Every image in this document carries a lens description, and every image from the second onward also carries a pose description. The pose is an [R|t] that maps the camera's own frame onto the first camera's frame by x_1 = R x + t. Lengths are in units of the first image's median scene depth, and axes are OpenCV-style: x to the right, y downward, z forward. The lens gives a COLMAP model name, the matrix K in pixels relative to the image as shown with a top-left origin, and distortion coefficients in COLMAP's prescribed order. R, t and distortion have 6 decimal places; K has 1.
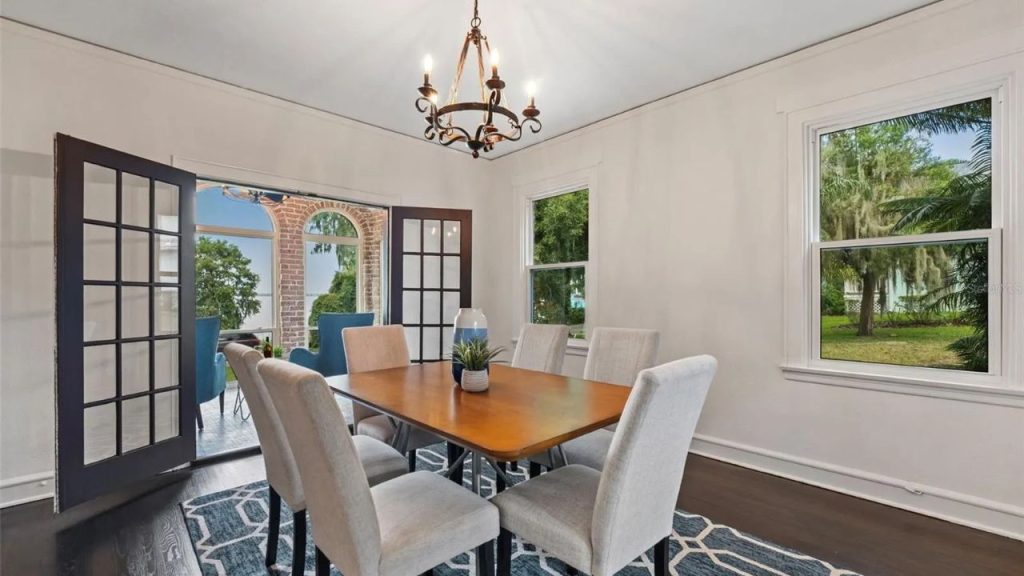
lens RADIAL K [[419.5, 0, 513.0], [0, 419.5, 297.5], [0, 0, 1]] dist [-0.019930, -0.000370]
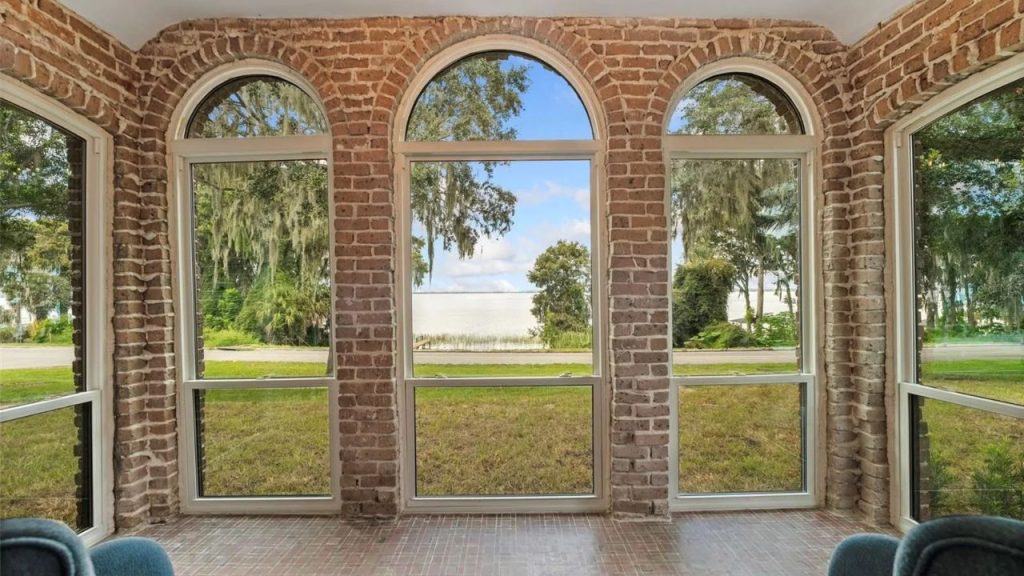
lens RADIAL K [[419.5, 0, 514.9], [0, 419.5, 294.7], [0, 0, 1]] dist [-0.019930, -0.000370]
pose [[0.722780, -0.002831, -0.691073, -0.306330], [0.005620, 0.999983, 0.001782, -0.006840], [0.691056, -0.005172, 0.722783, 0.570118]]
